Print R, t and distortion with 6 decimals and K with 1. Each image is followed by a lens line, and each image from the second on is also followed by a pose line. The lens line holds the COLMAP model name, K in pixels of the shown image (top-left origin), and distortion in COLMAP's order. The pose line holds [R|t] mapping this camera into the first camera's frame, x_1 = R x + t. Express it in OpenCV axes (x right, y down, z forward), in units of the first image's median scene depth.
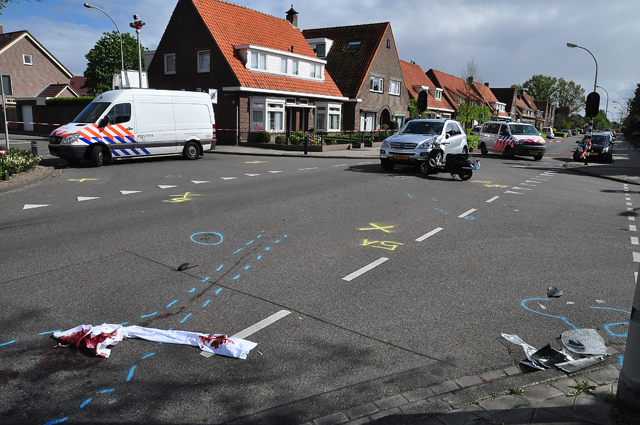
lens RADIAL K [[462.1, 0, 317.6], [0, 462.1, 214.8], [0, 0, 1]] dist [-0.108071, 0.072979]
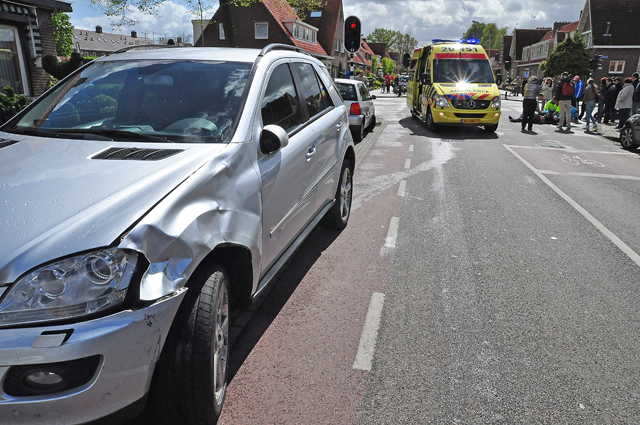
lens RADIAL K [[462.1, 0, 328.1], [0, 462.1, 204.0], [0, 0, 1]] dist [-0.108071, 0.072979]
pose [[0.934826, -0.107805, 0.338348, -0.172785], [0.081139, 0.992444, 0.092035, 0.019276], [-0.345713, -0.058584, 0.936510, -0.108734]]
